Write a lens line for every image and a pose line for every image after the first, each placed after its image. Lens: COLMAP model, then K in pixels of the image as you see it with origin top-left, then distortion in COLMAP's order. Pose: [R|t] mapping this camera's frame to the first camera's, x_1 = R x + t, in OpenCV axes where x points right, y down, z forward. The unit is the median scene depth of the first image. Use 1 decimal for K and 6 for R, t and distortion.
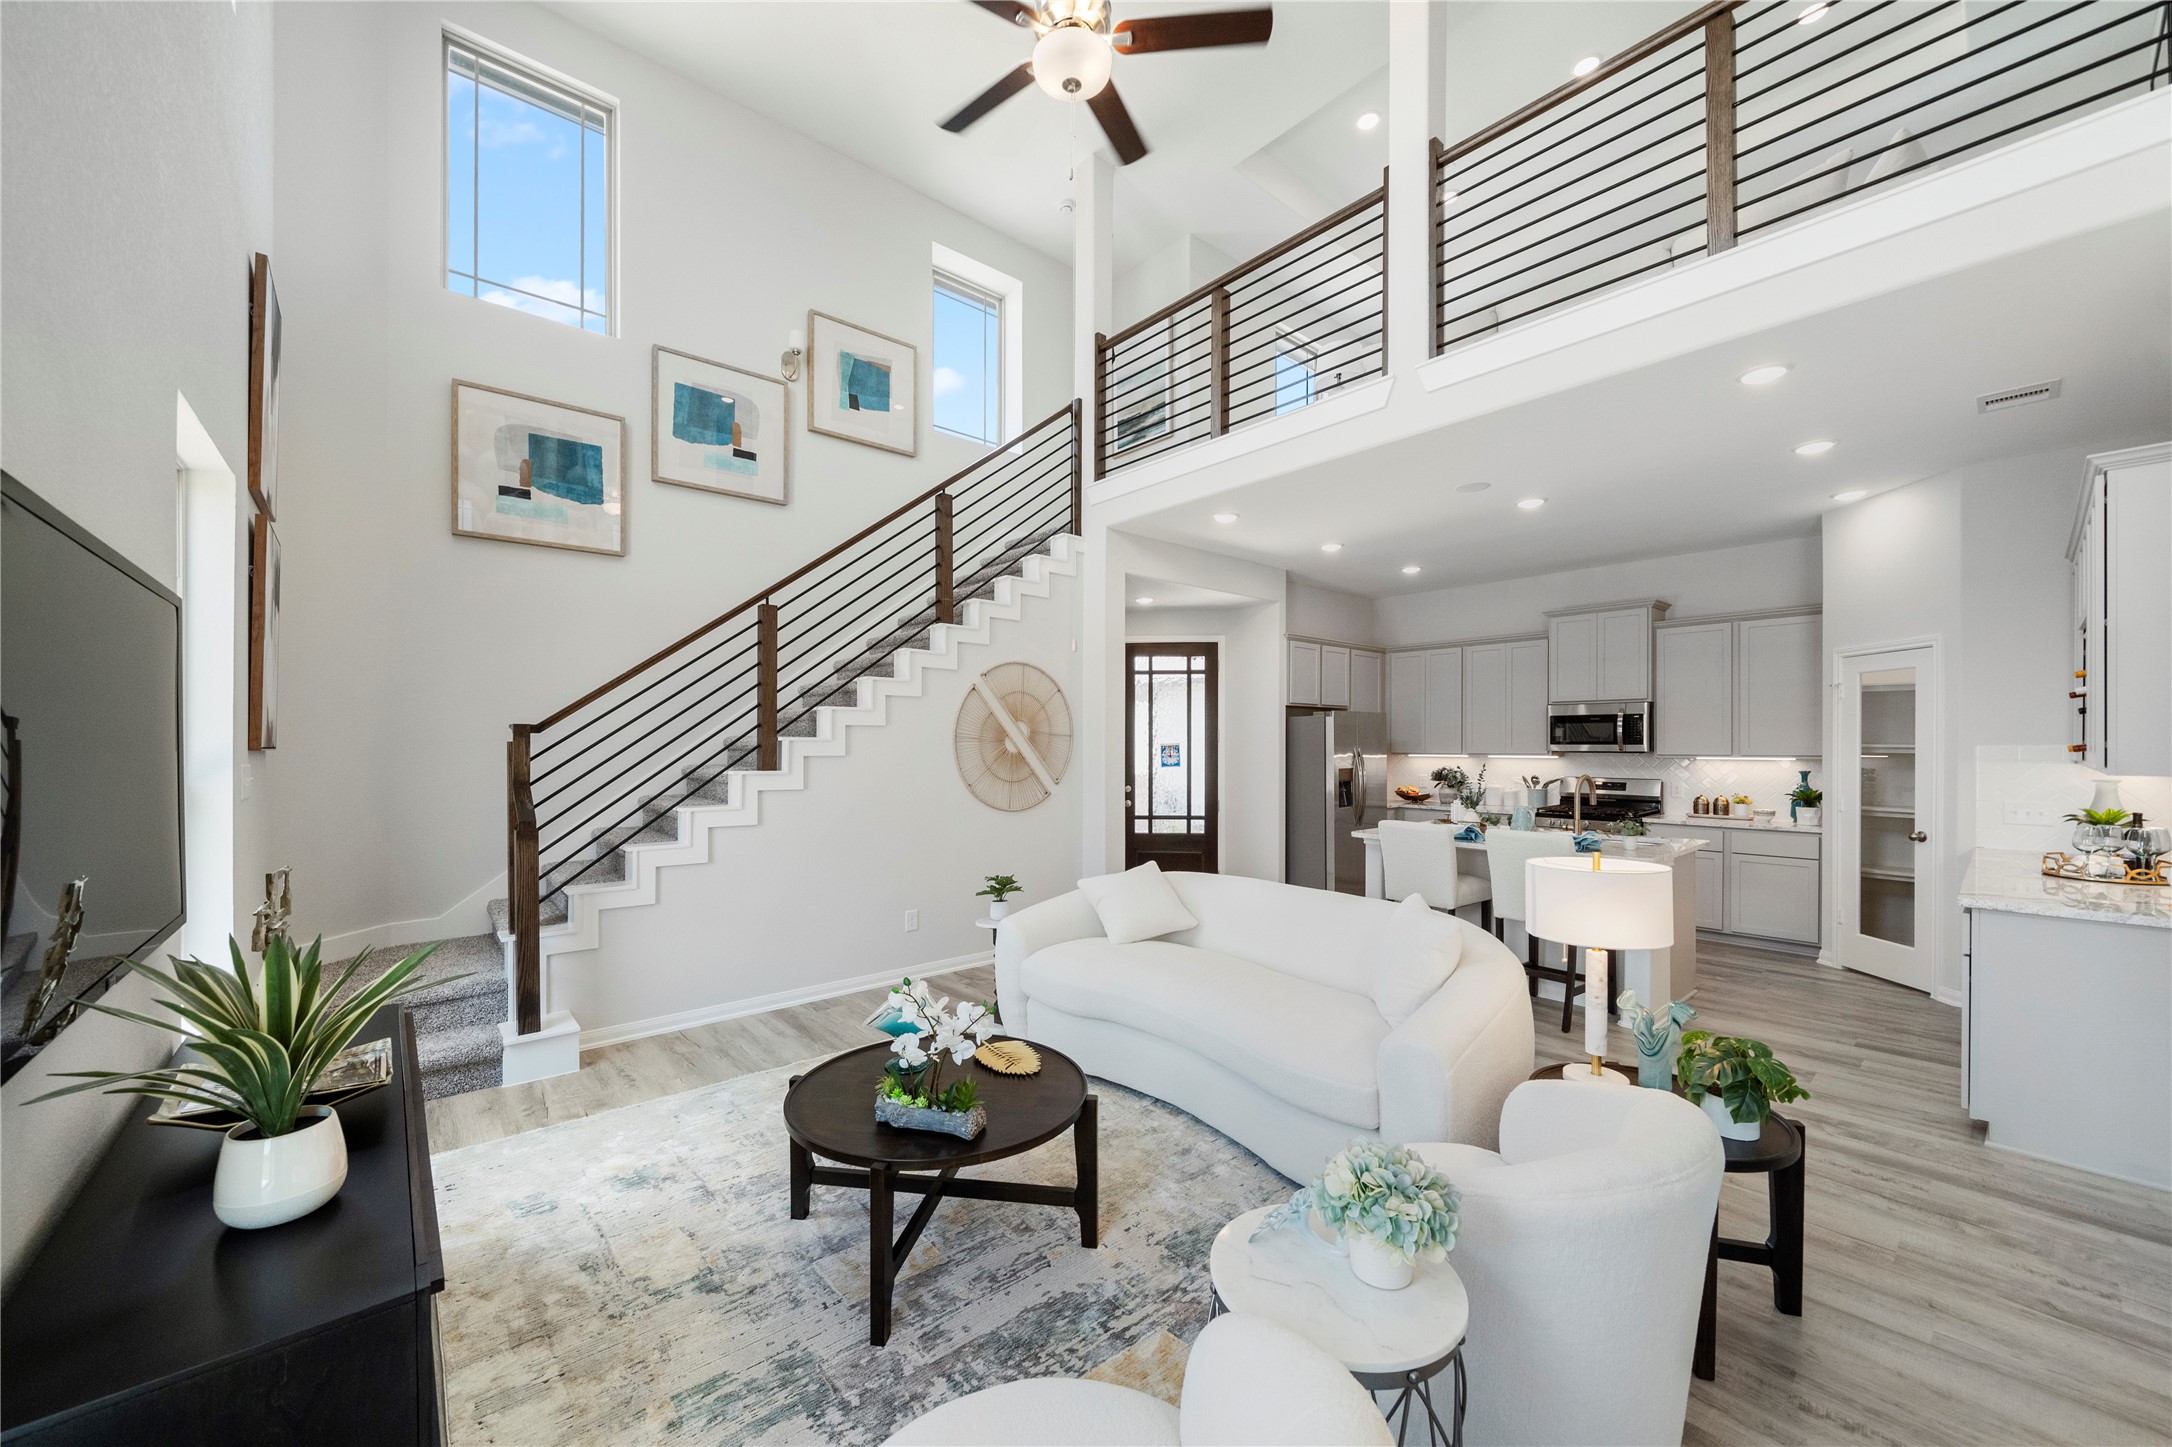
lens RADIAL K [[808.8, 0, 1079.5], [0, 808.8, 737.8], [0, 0, 1]] dist [0.001240, 0.000041]
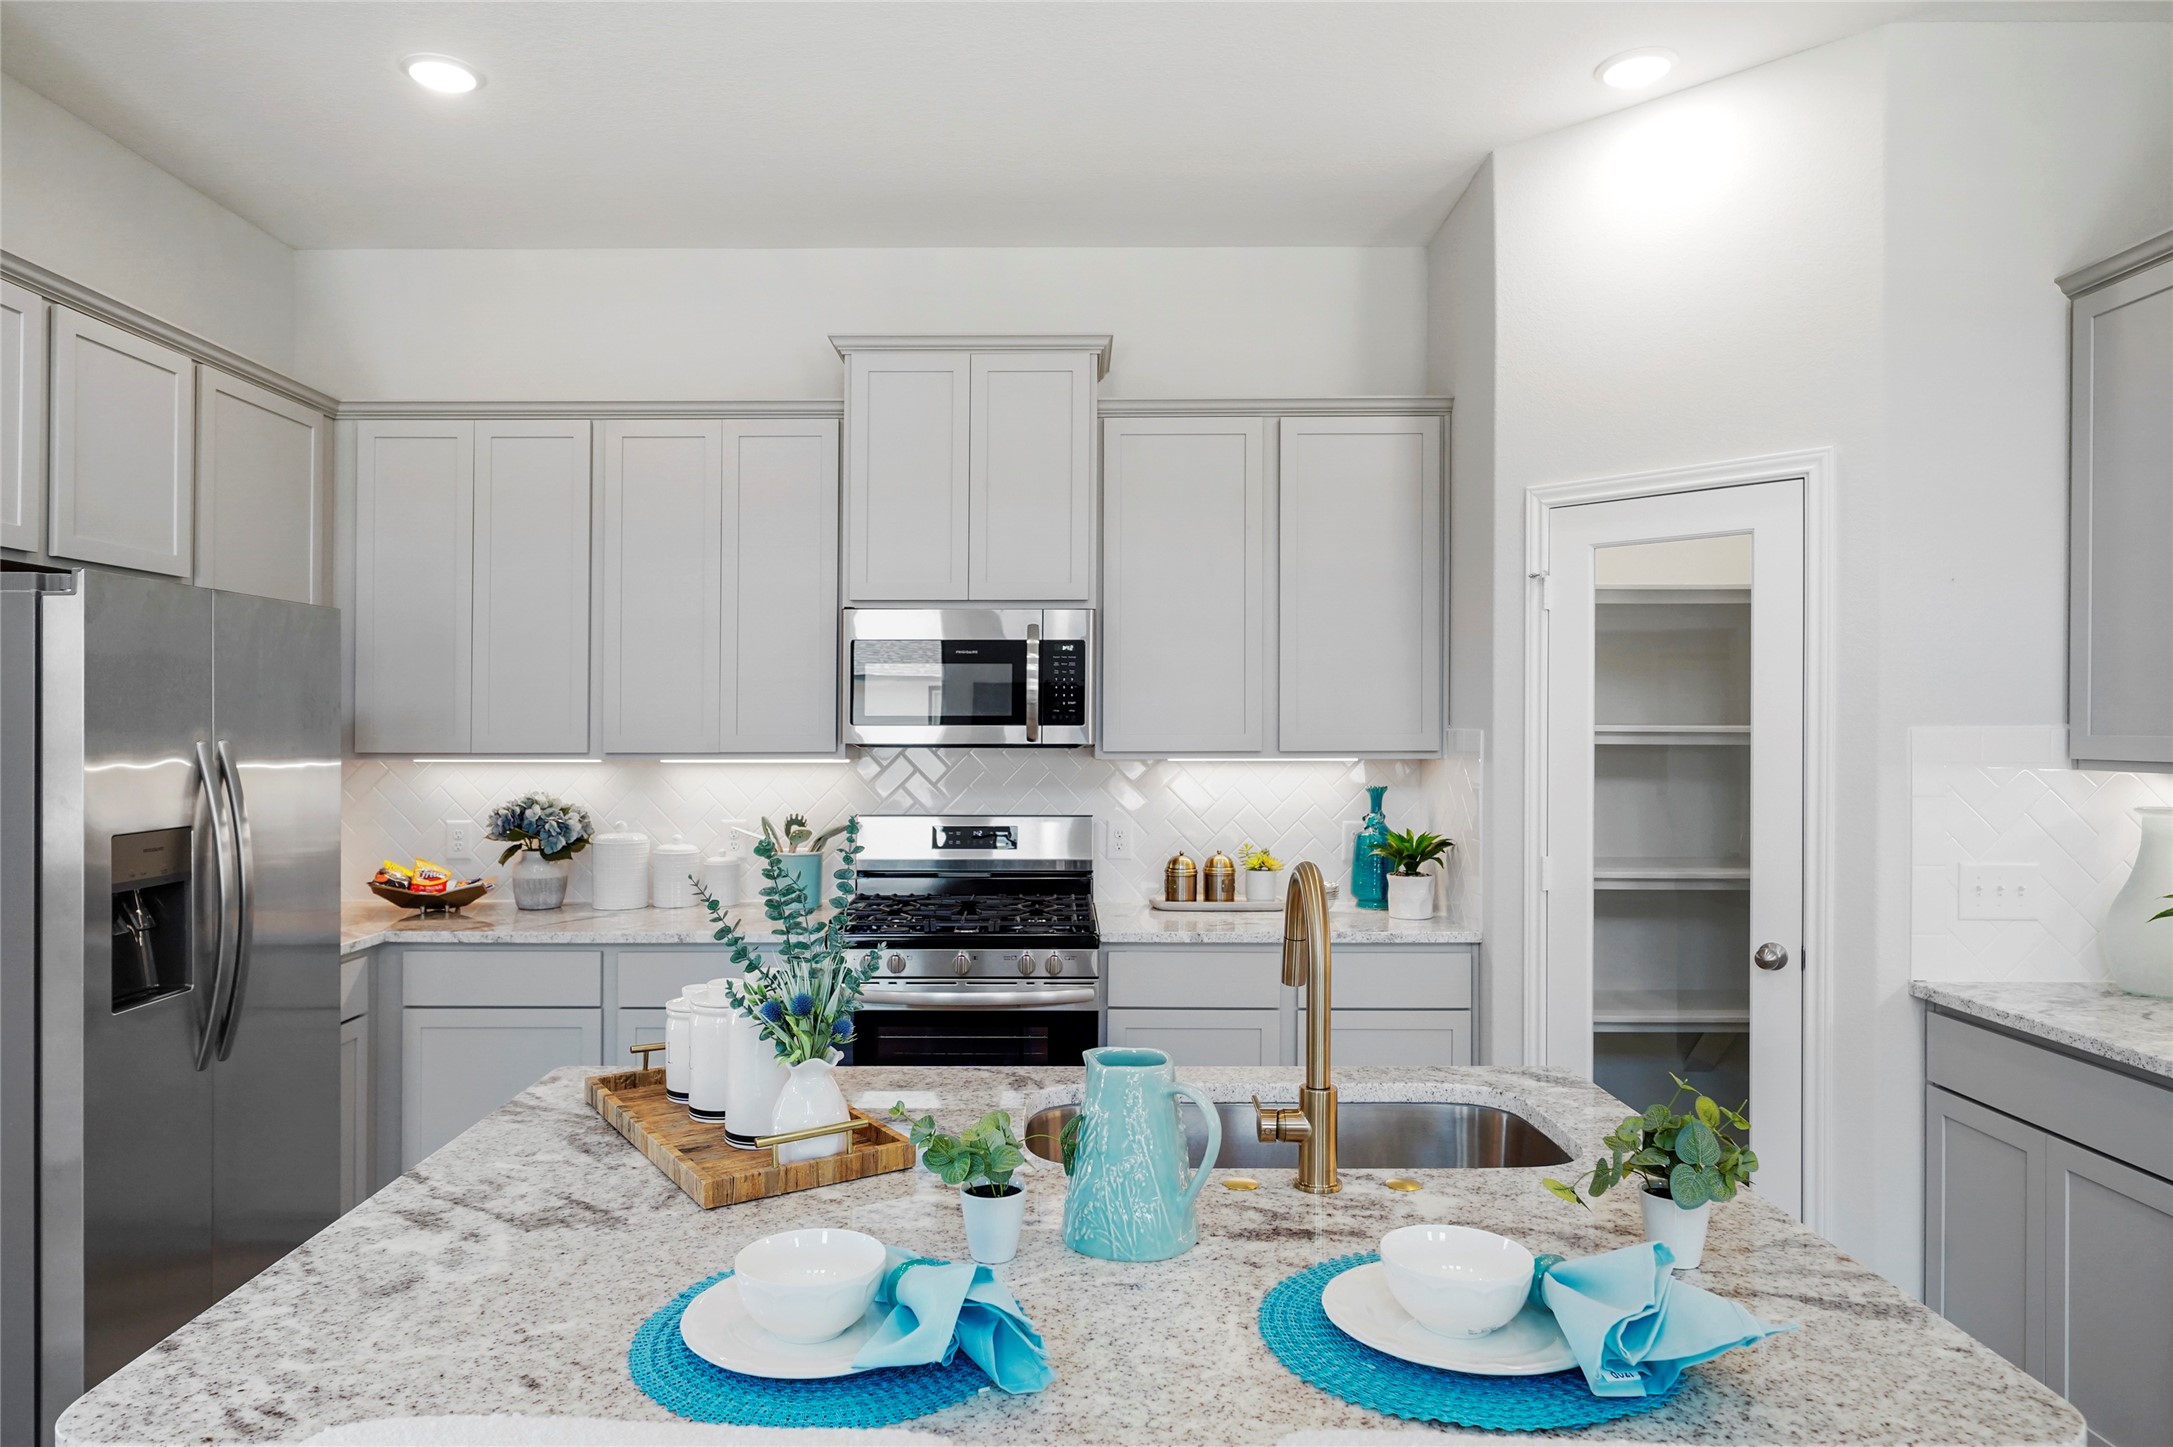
lens RADIAL K [[1387.0, 0, 1080.1], [0, 1387.0, 725.4], [0, 0, 1]] dist [0.005551, 0.001574]
pose [[0.652678, 0.003241, 0.757628, 0.203777], [-0.006509, 0.999978, 0.001330, 0.006998], [-0.757607, -0.005799, 0.652685, 0.547919]]
